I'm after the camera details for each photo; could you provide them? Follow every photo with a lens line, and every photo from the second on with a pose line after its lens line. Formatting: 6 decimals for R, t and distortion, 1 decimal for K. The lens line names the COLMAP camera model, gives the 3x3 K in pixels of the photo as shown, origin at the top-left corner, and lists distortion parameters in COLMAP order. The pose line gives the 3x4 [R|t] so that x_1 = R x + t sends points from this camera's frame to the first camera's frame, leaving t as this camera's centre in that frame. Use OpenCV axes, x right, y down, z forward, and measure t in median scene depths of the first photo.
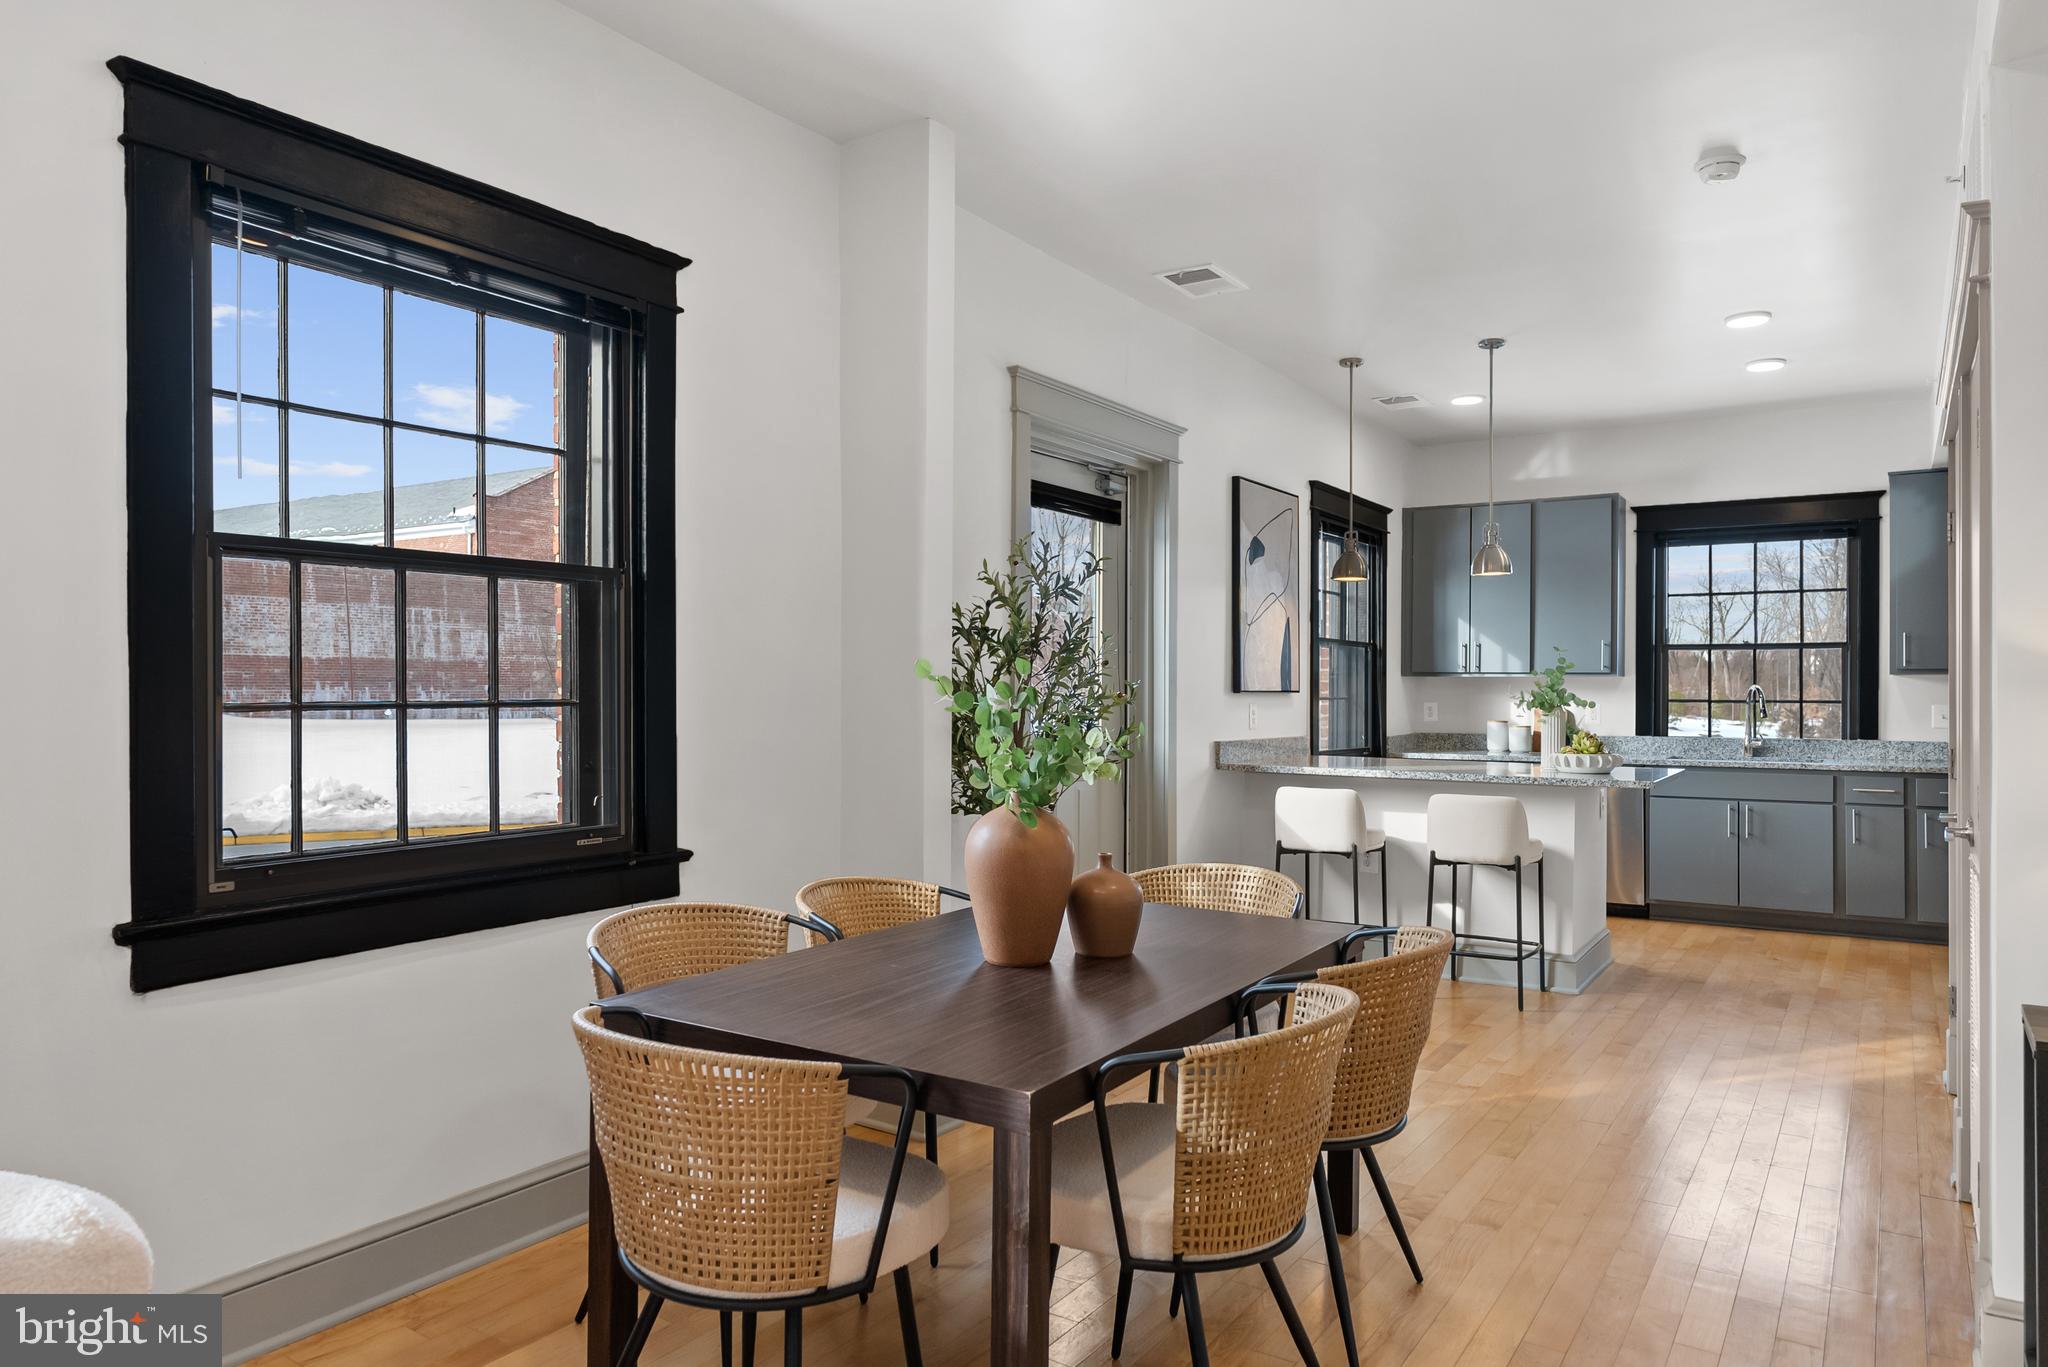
lens RADIAL K [[1341.3, 0, 1024.0], [0, 1341.3, 683.5], [0, 0, 1]] dist [-0.002523, 0.000110]
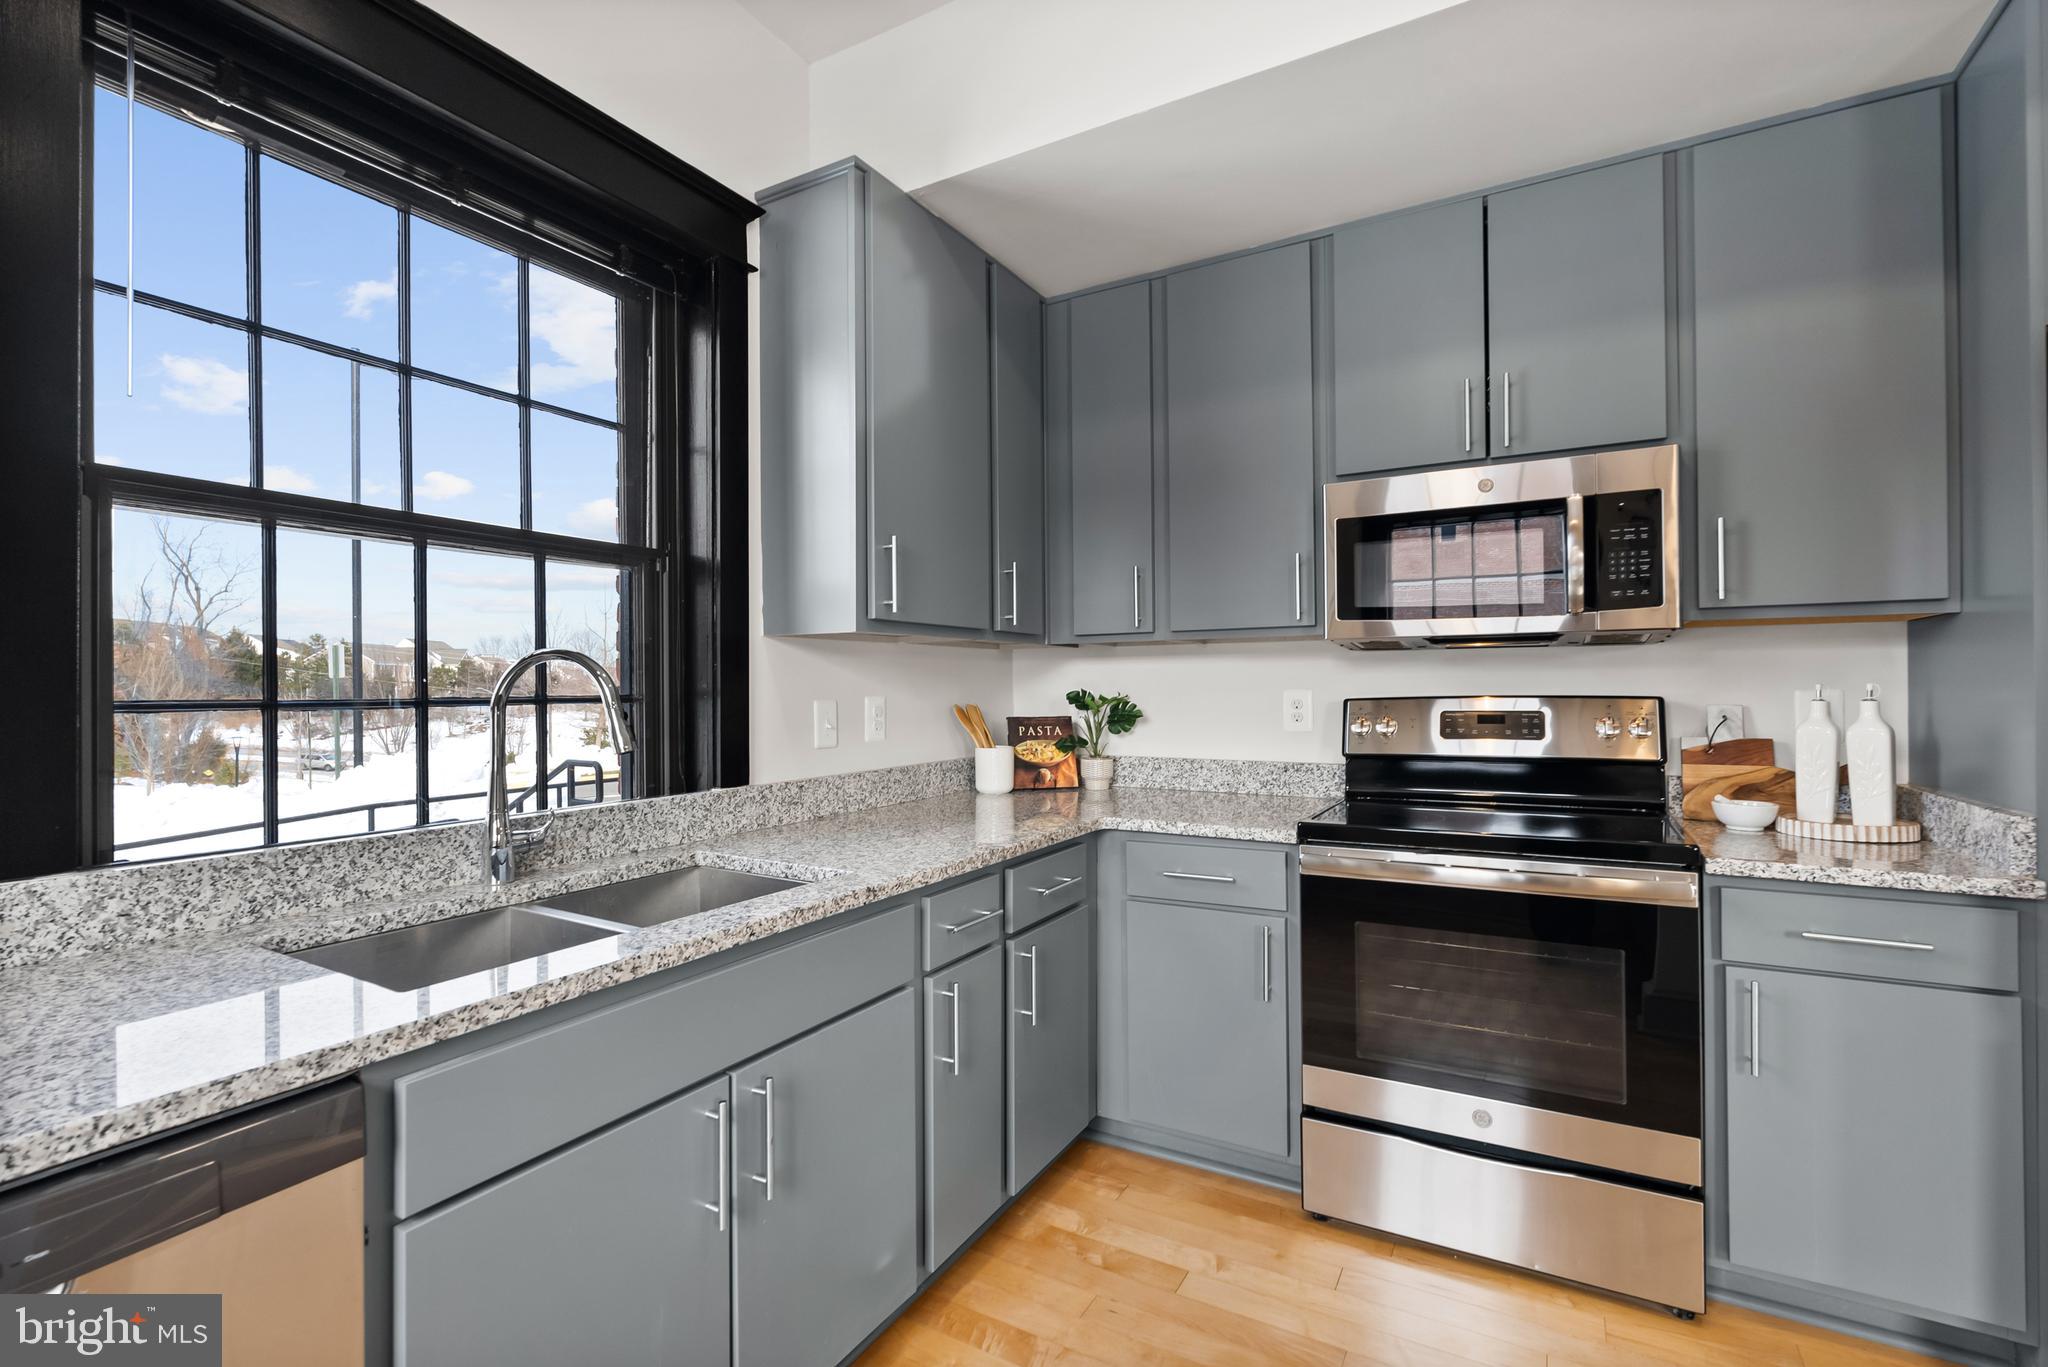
lens RADIAL K [[916.5, 0, 1026.8], [0, 916.5, 687.9], [0, 0, 1]] dist [-0.004299, 0.000084]
pose [[-0.060934, -0.003195, 0.998137, 0.348918], [0.000524, 0.999995, 0.003233, 0.010413], [-0.998142, 0.000720, -0.060932, 0.955386]]
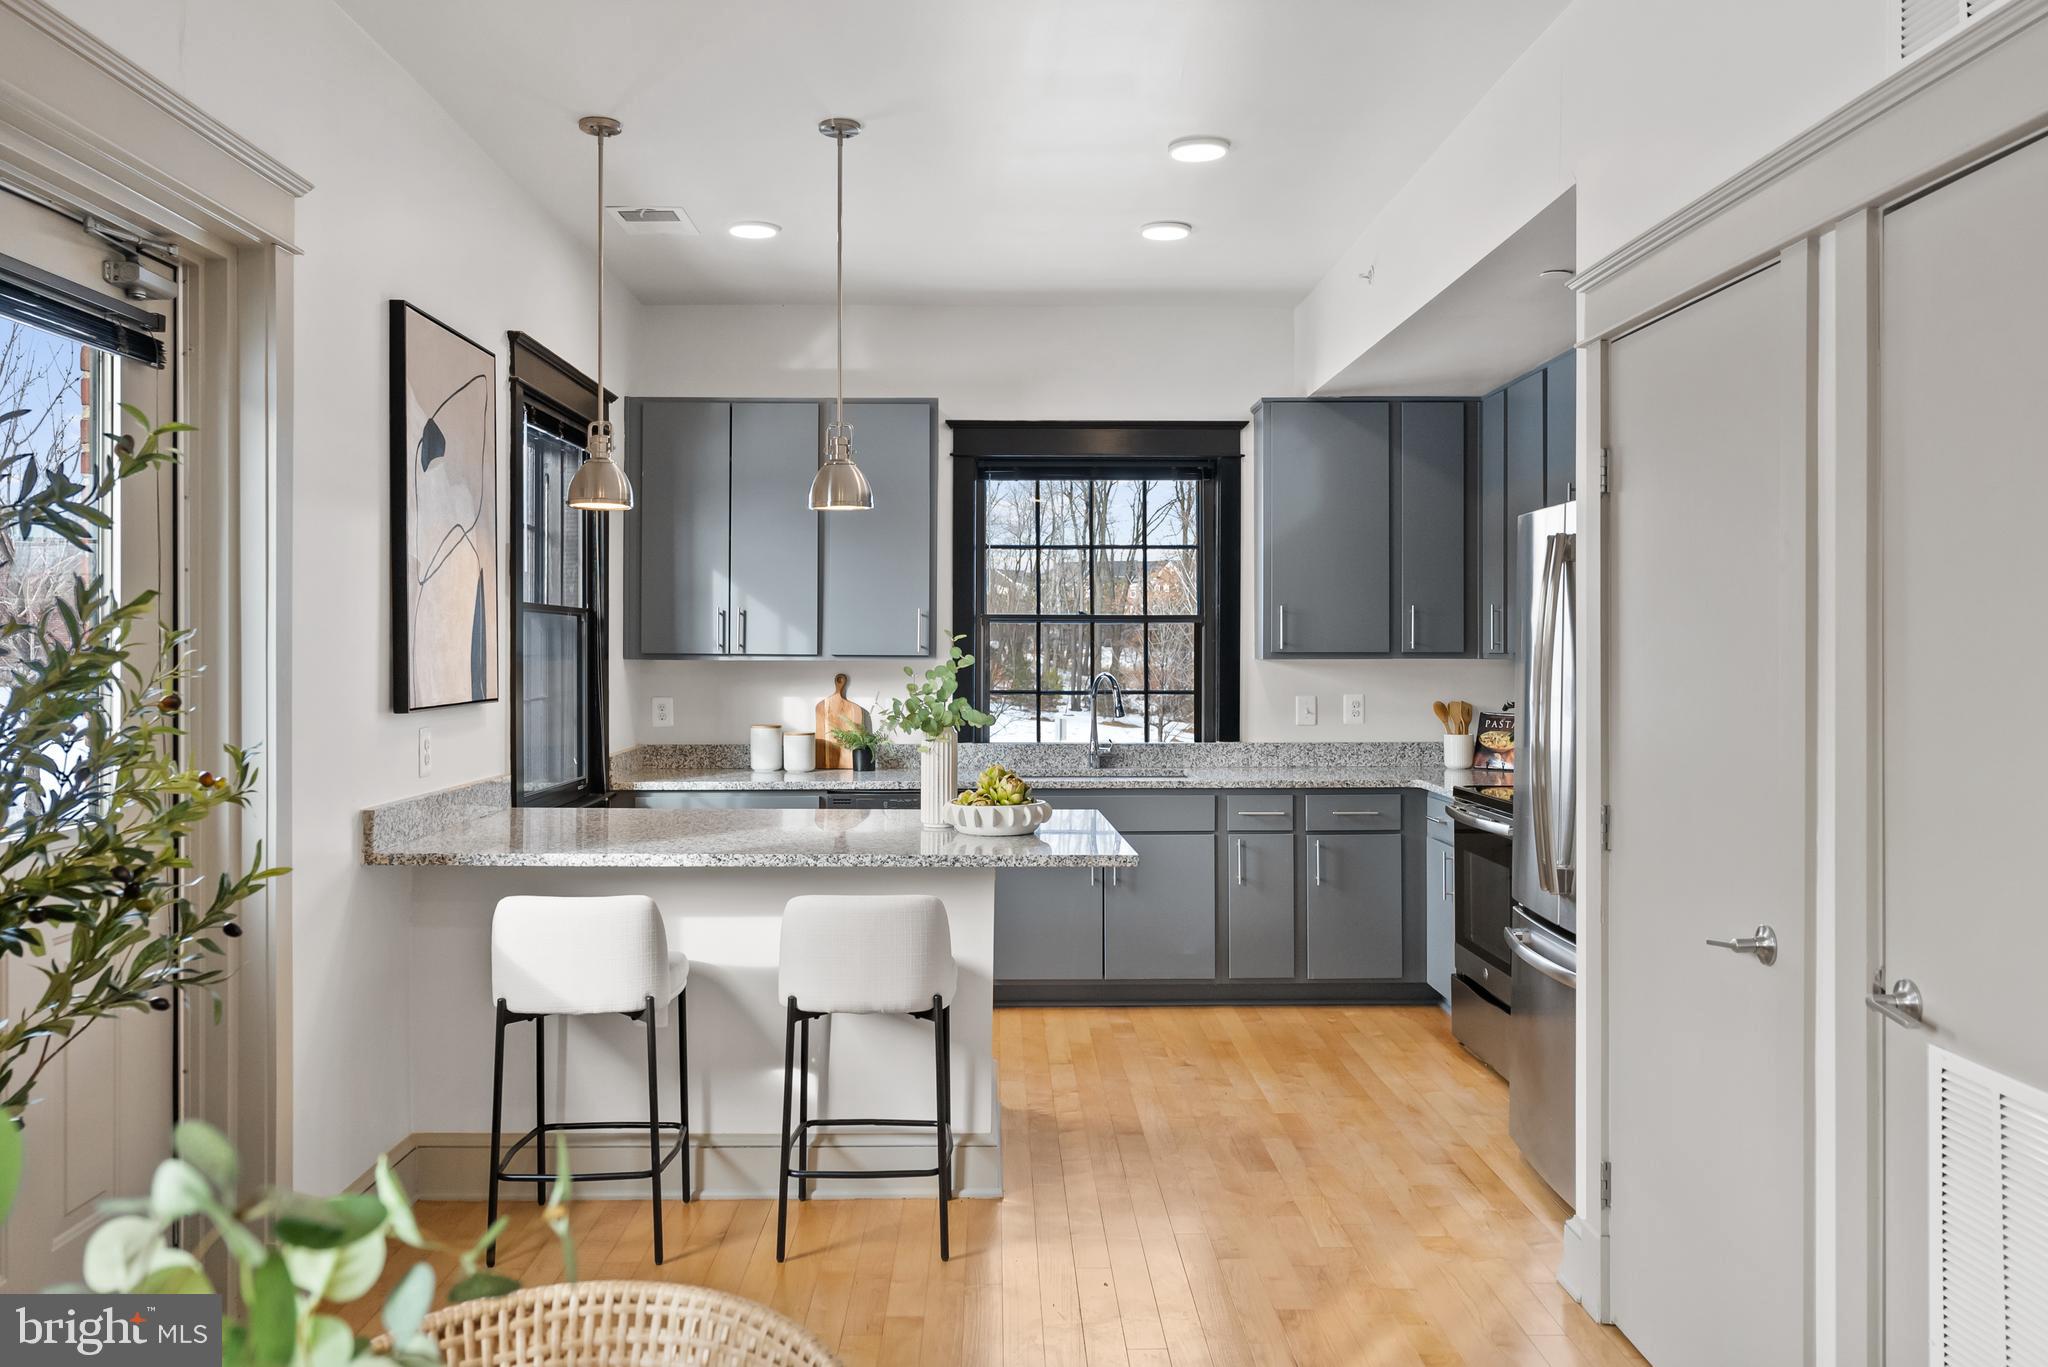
lens RADIAL K [[1640.1, 0, 1018.0], [0, 1640.1, 649.7], [0, 0, 1]] dist [0.006383, 0.002866]
pose [[0.829330, -0.005502, 0.558731, -0.000459], [-0.000074, 0.999950, 0.009958, -0.021360], [-0.558758, -0.008300, 0.829289, 0.291461]]
